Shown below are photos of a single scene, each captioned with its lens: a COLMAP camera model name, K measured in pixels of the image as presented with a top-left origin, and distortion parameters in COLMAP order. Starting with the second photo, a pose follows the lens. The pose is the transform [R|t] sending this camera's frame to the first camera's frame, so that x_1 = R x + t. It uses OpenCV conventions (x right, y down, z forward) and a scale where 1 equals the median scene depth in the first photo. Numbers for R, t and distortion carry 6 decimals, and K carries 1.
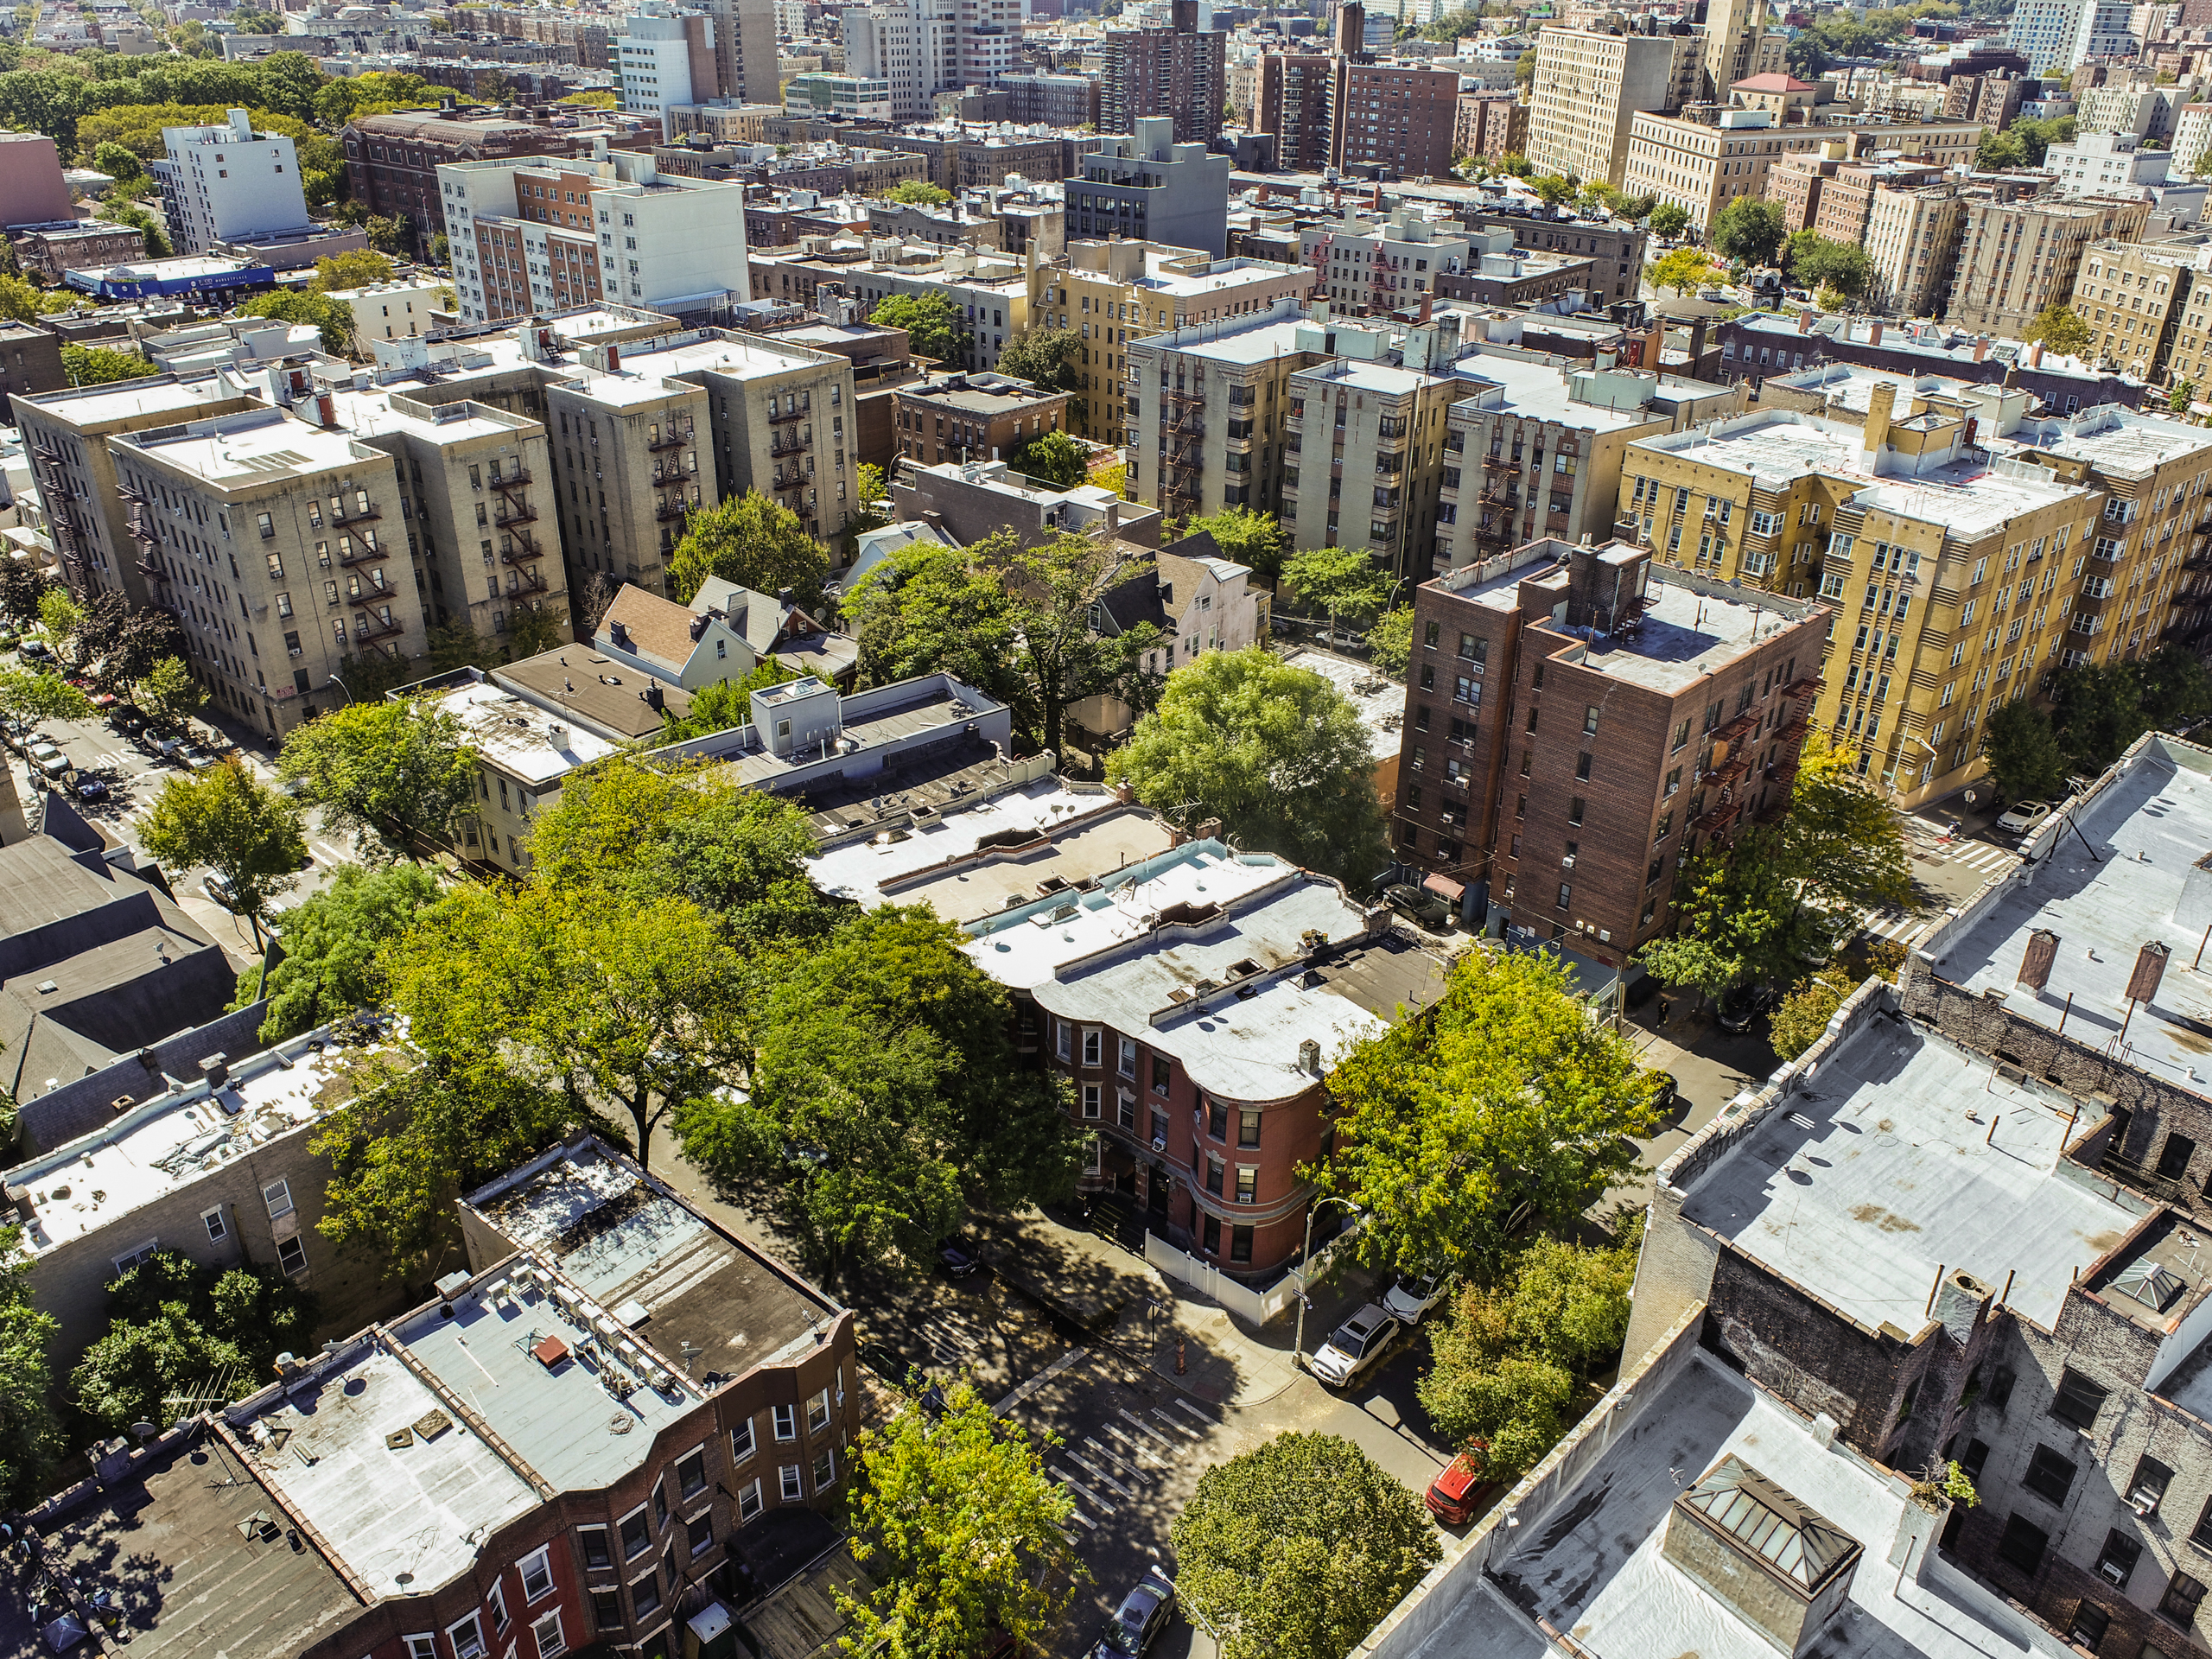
lens RADIAL K [[1696.5, 0, 1101.4], [0, 1696.5, 809.4], [0, 0, 1]] dist [-0.008279, 0.002024]
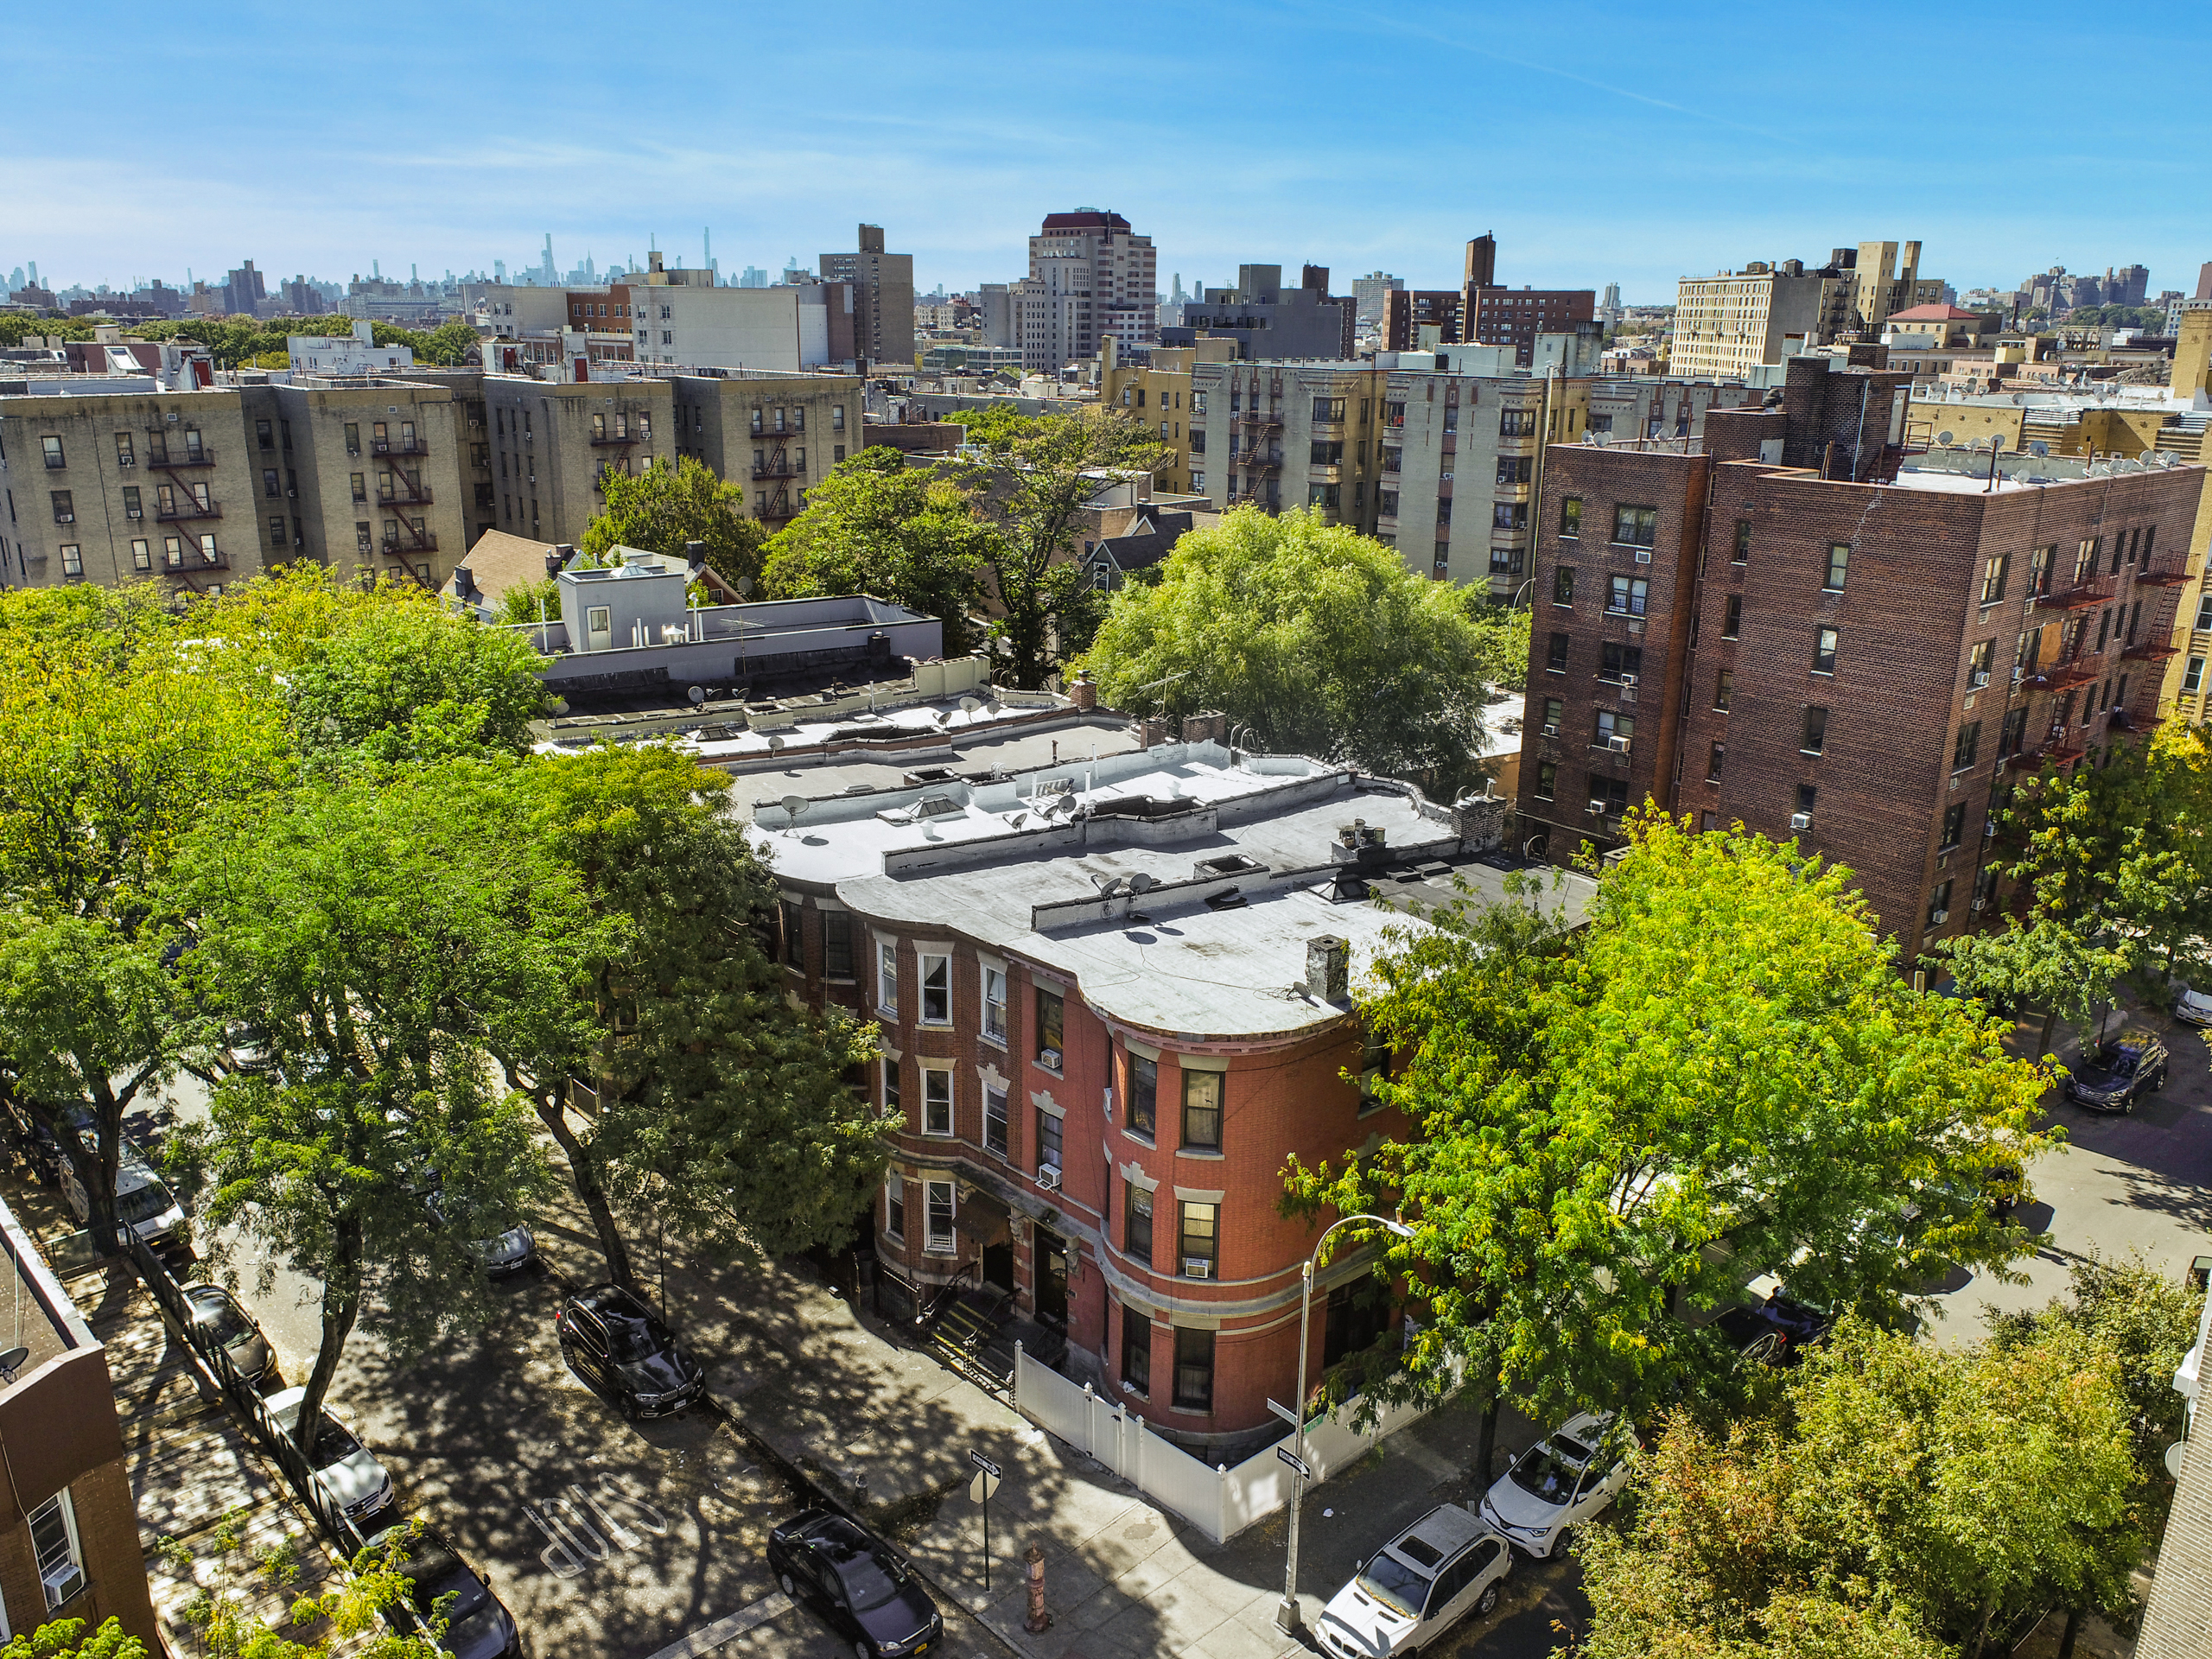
lens RADIAL K [[1685.4, 0, 1100.4], [0, 1685.4, 835.2], [0, 0, 1]] dist [-0.012611, 0.004263]
pose [[0.996267, 0.027228, -0.081920, 0.067026], [-0.040686, 0.985049, -0.167398, 0.135313], [0.076137, 0.170106, 0.982480, 0.351151]]
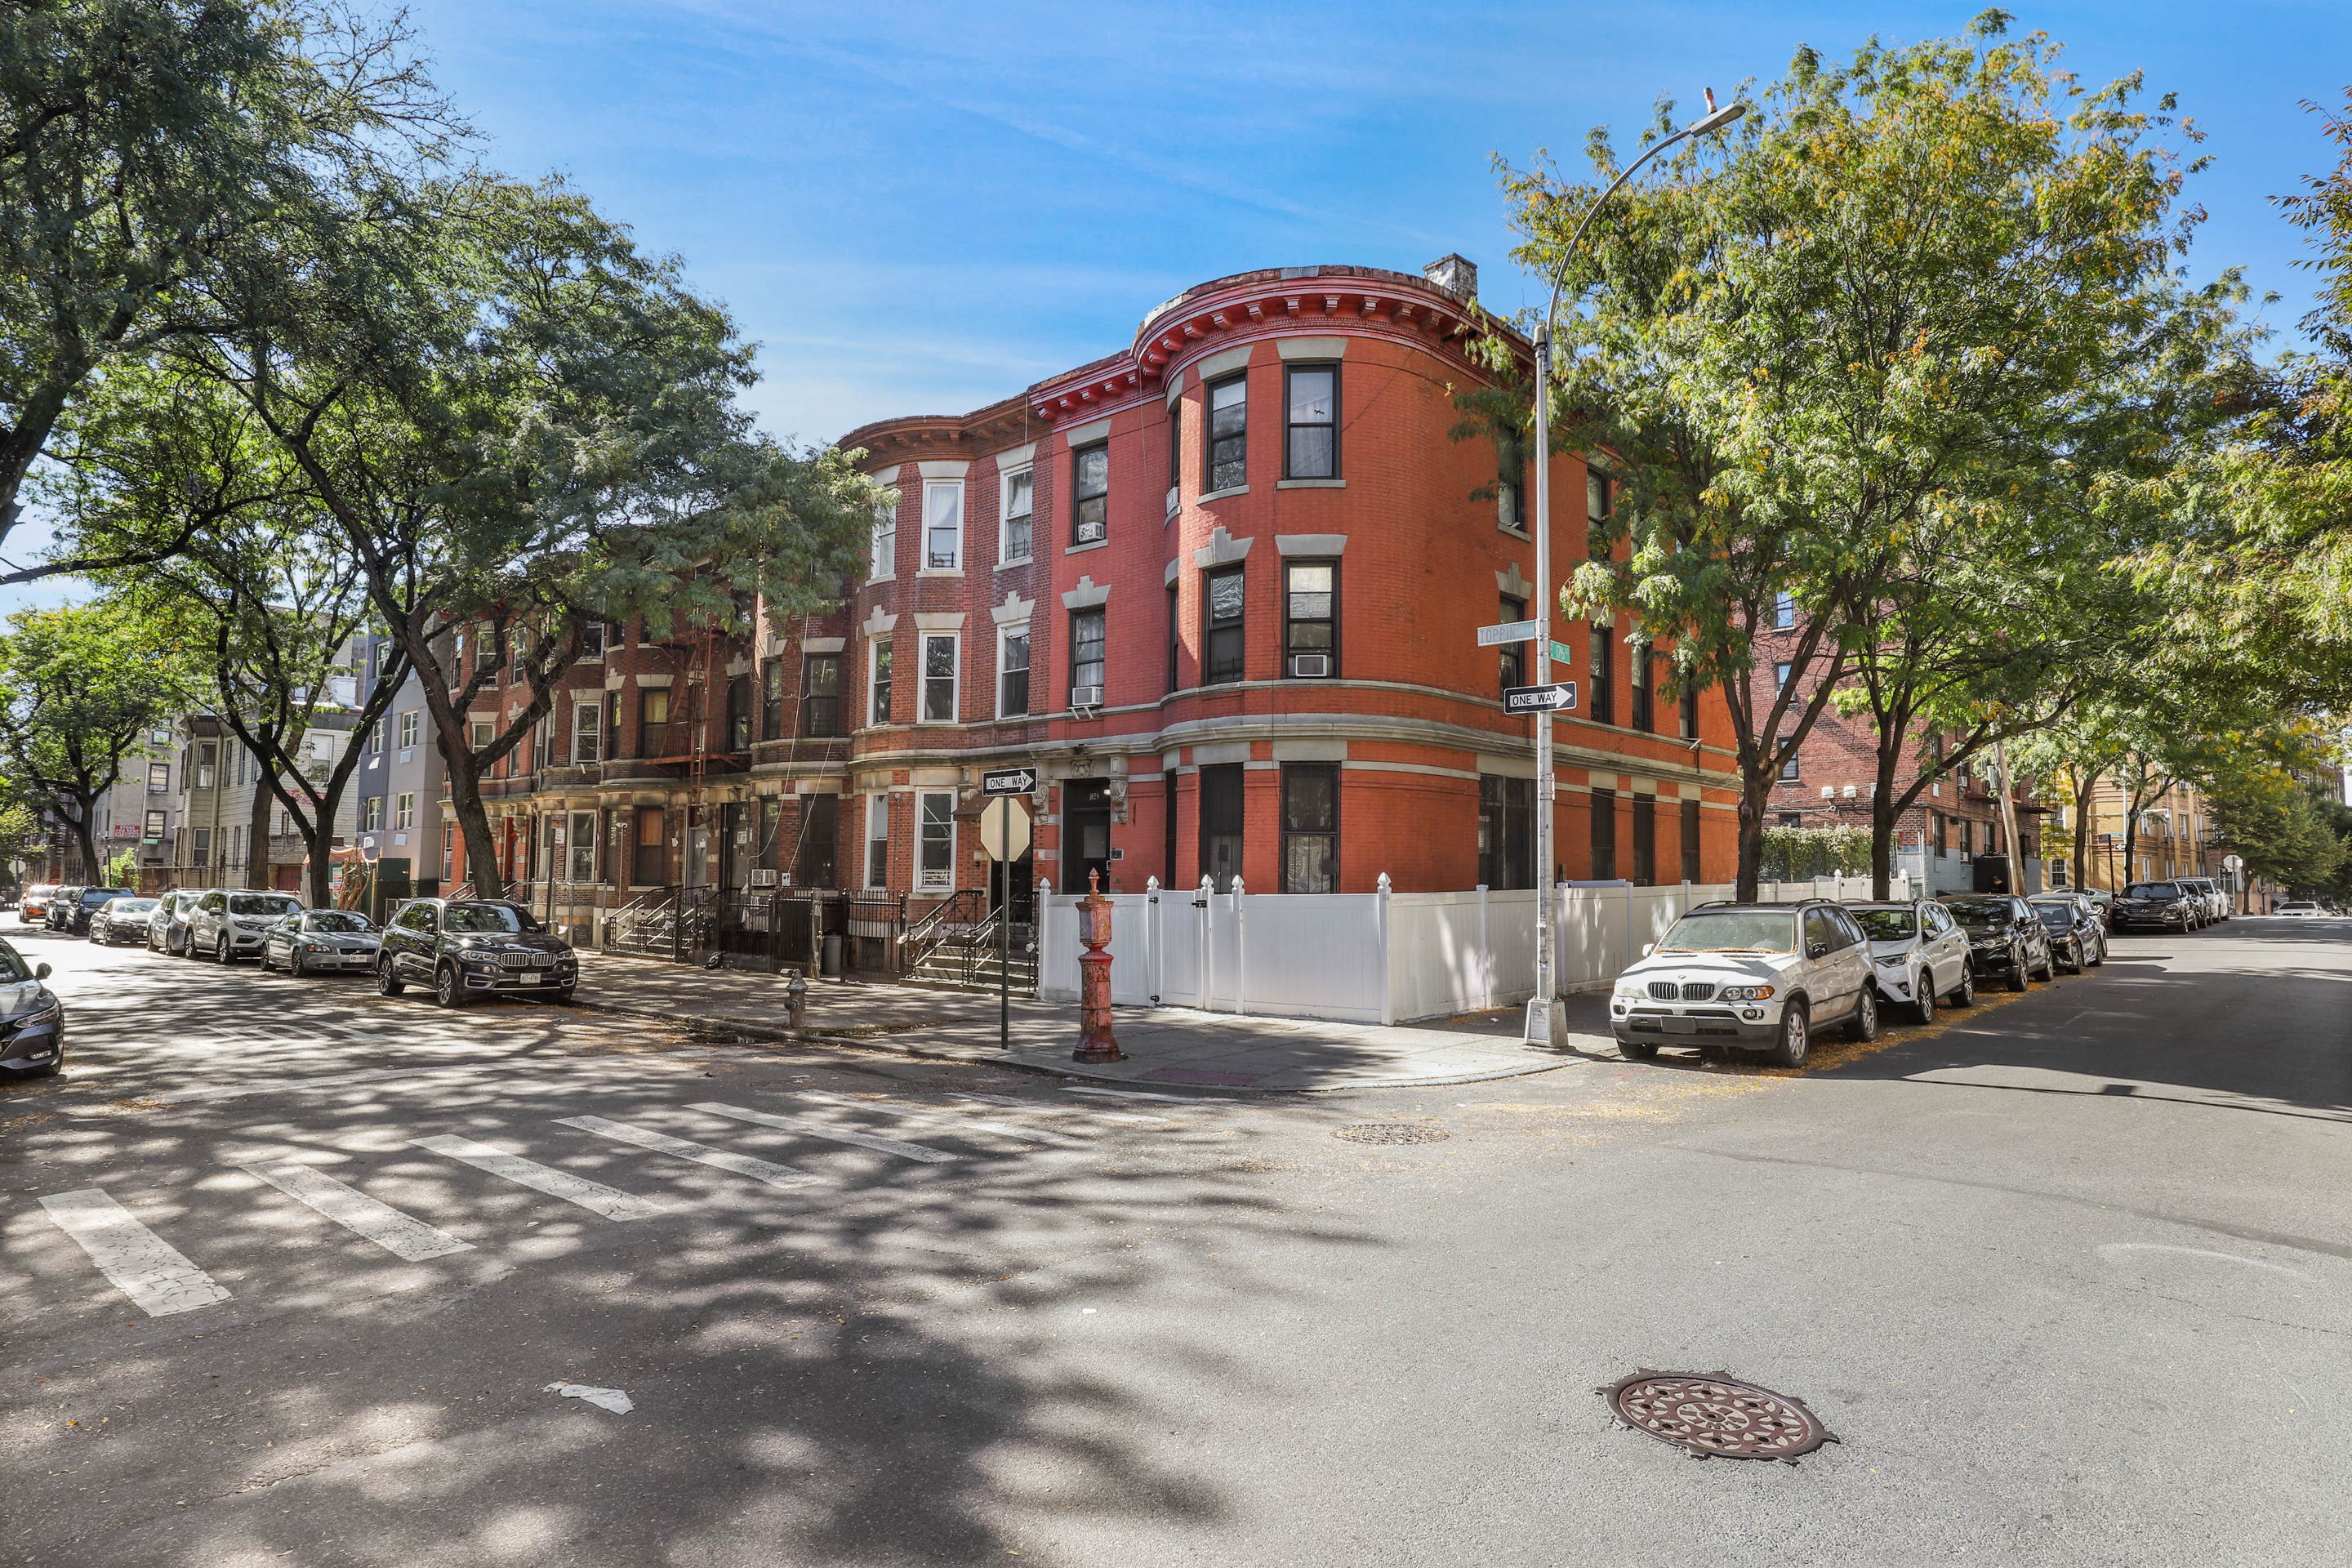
lens RADIAL K [[1262.0, 0, 1163.5], [0, 1262.0, 796.1], [0, 0, 1]] dist [0.000707, -0.000942]
pose [[0.999985, 0.003391, -0.004307, 0.039798], [-0.005142, 0.852554, -0.522614, 0.279738], [0.001900, 0.522628, 0.852559, 0.568216]]
